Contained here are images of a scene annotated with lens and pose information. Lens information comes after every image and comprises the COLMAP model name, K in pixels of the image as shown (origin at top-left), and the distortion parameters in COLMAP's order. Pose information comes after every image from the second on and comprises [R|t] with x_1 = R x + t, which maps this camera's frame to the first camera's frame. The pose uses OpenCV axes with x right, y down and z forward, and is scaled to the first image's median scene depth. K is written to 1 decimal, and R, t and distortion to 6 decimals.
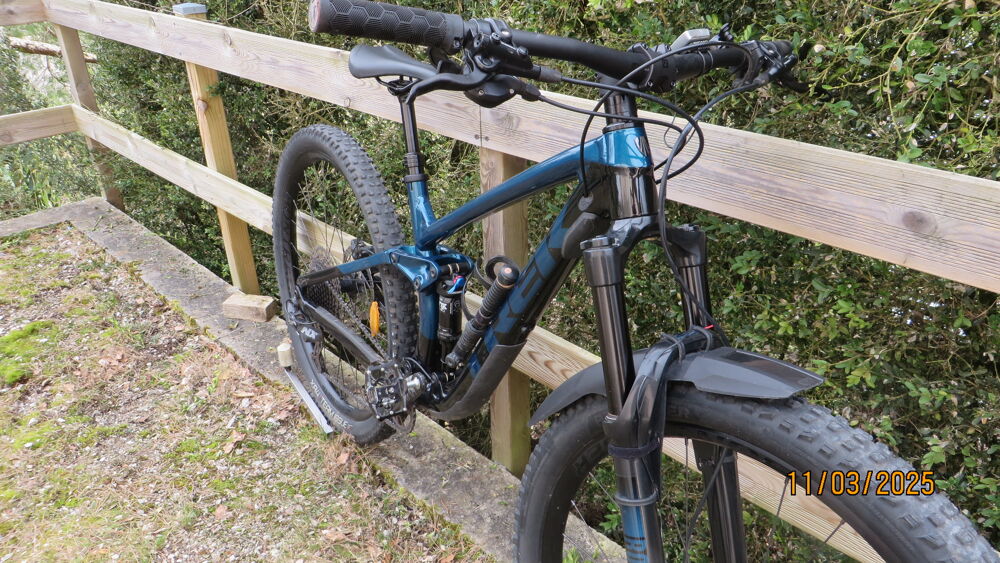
lens RADIAL K [[758.9, 0, 500.0], [0, 758.9, 281.5], [0, 0, 1]] dist [-0.008394, 0.003688]
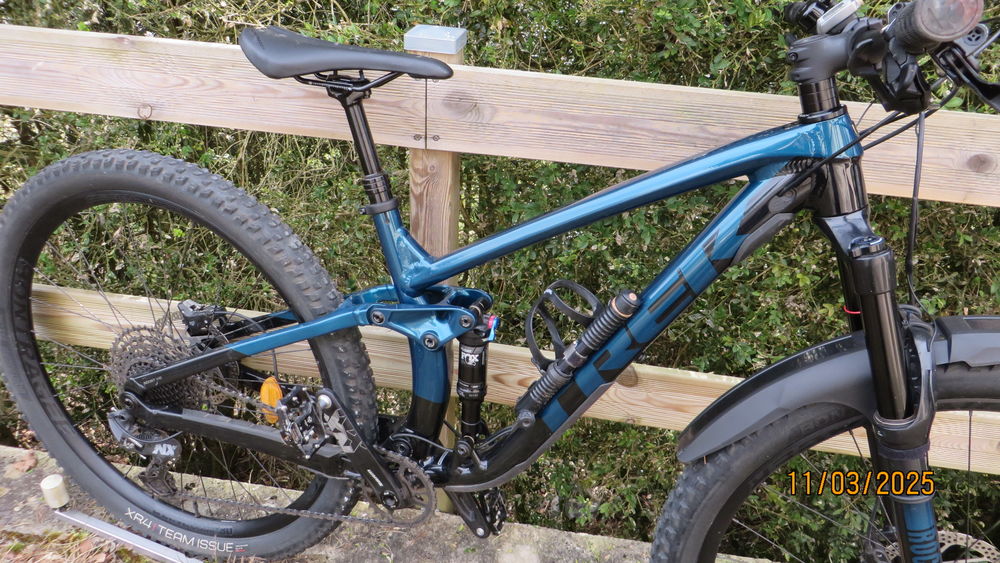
lens RADIAL K [[758.9, 0, 500.0], [0, 758.9, 281.5], [0, 0, 1]] dist [-0.008394, 0.003688]
pose [[0.786661, -0.255010, 0.562258, -0.461162], [0.212405, 0.966903, 0.141359, -0.145689], [-0.579697, 0.008225, 0.814790, 0.328145]]
